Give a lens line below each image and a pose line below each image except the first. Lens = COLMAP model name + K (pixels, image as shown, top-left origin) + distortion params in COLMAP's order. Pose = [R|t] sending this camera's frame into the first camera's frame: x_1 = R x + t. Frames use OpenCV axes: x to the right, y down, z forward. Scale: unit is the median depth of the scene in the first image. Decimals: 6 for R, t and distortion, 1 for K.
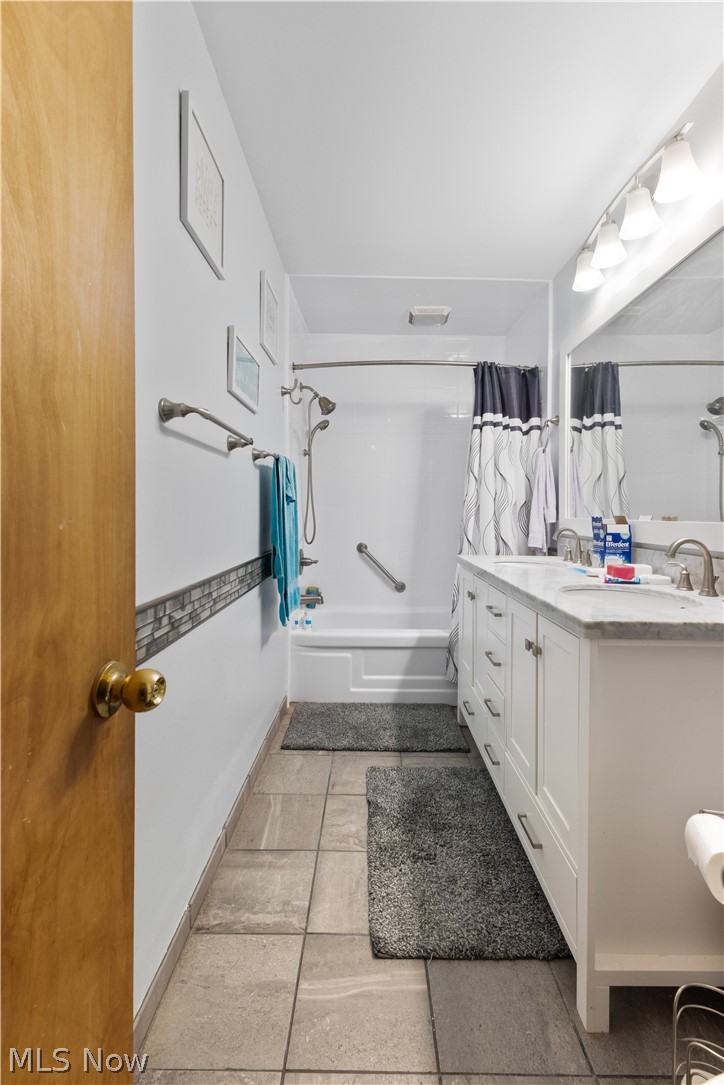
lens RADIAL K [[486.7, 0, 364.4], [0, 486.7, 517.2], [0, 0, 1]] dist [0.006616, -0.001595]
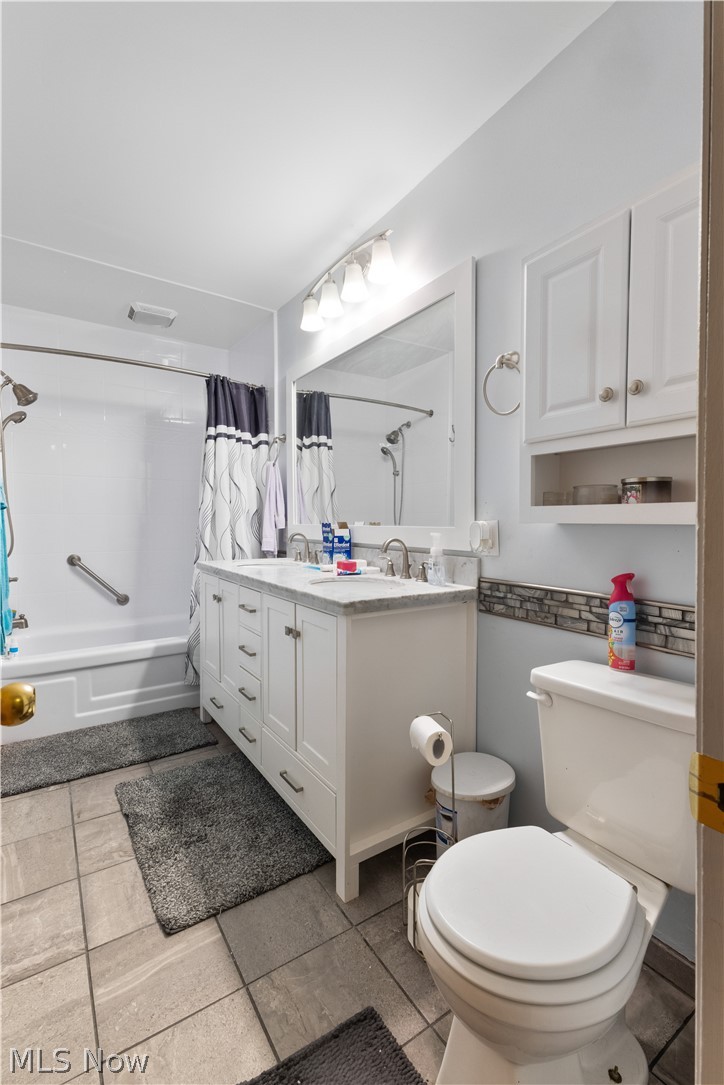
lens RADIAL K [[485.4, 0, 362.0], [0, 485.4, 542.5], [0, 0, 1]] dist [-0.002099, -0.000845]
pose [[0.830849, -0.033346, 0.555498, -0.127731], [0.011652, 0.999027, 0.042542, -0.003095], [-0.556376, -0.028873, 0.830429, -0.066642]]
